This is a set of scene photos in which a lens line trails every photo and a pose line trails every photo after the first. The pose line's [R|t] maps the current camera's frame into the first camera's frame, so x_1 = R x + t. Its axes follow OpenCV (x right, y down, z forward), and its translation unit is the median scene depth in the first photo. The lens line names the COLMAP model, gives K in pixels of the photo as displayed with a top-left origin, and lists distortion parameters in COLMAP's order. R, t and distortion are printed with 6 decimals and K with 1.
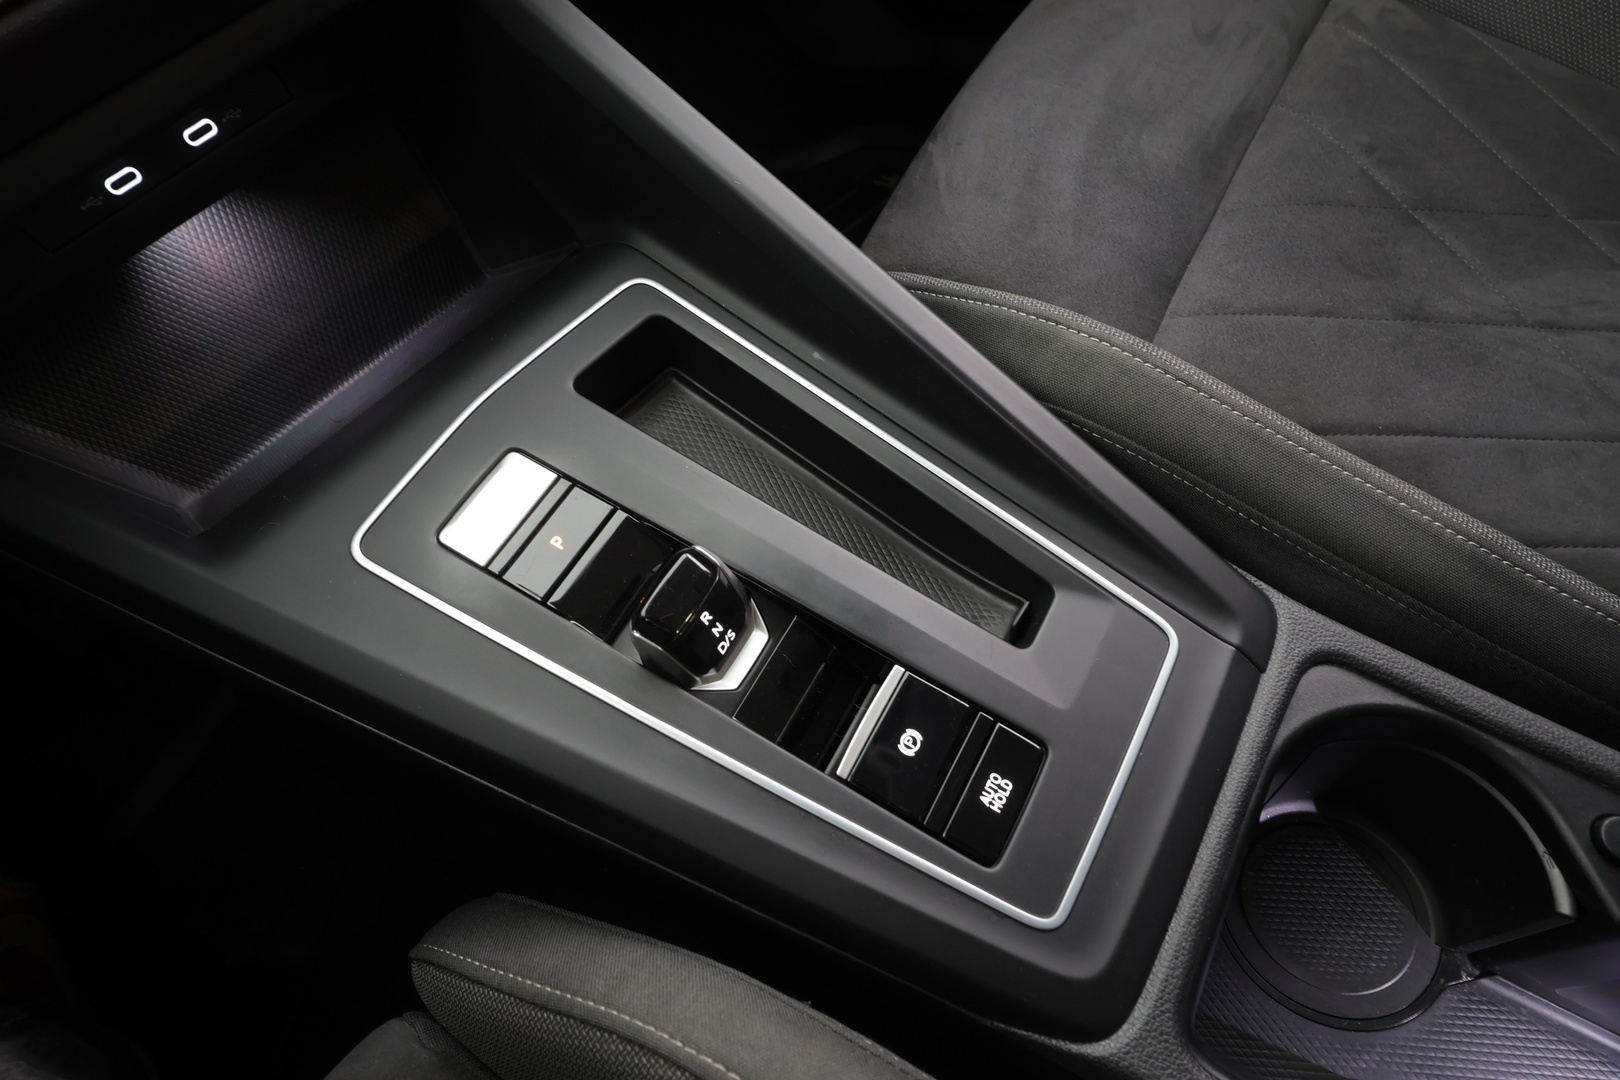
lens RADIAL K [[904.1, 0, 810.0], [0, 904.1, 540.0], [0, 0, 1]] dist [0.003834, 0.000689]
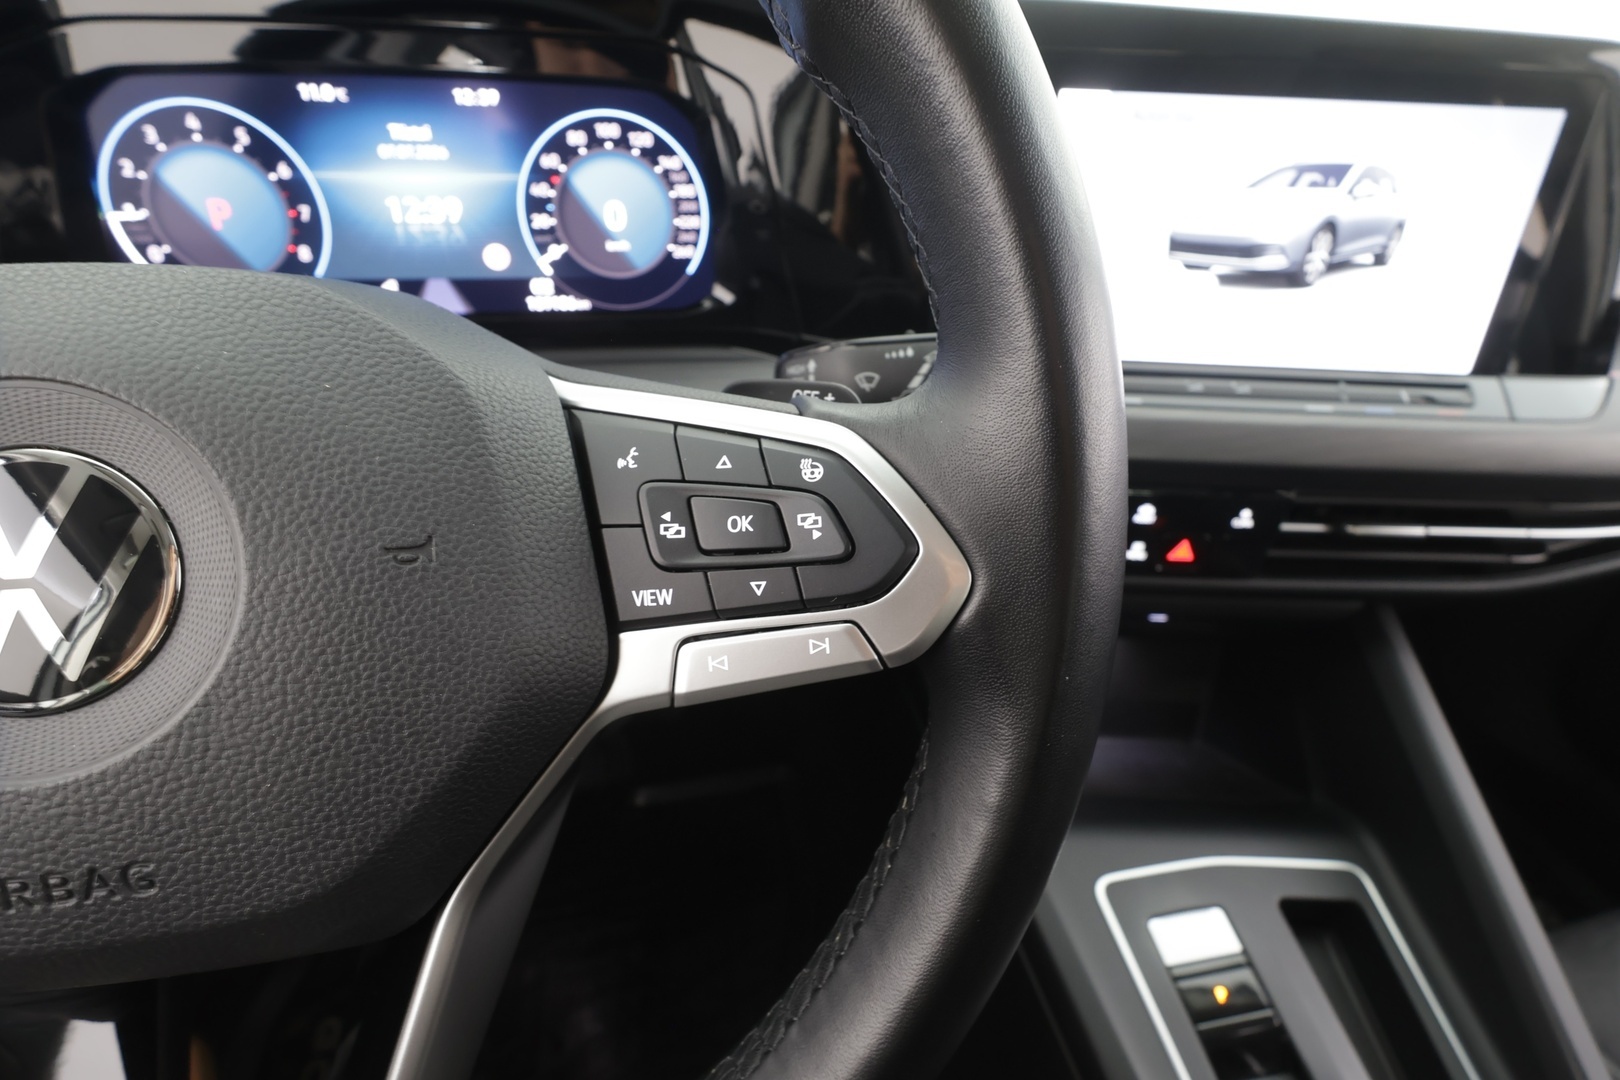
lens RADIAL K [[753.1, 0, 810.0], [0, 753.1, 540.0], [0, 0, 1]] dist [-0.002965, 0.000329]
pose [[0.651183, 0.560104, -0.512098, -0.492145], [-0.711018, 0.686190, -0.153613, 0.151346], [0.265357, 0.464141, 0.845079, -0.458745]]
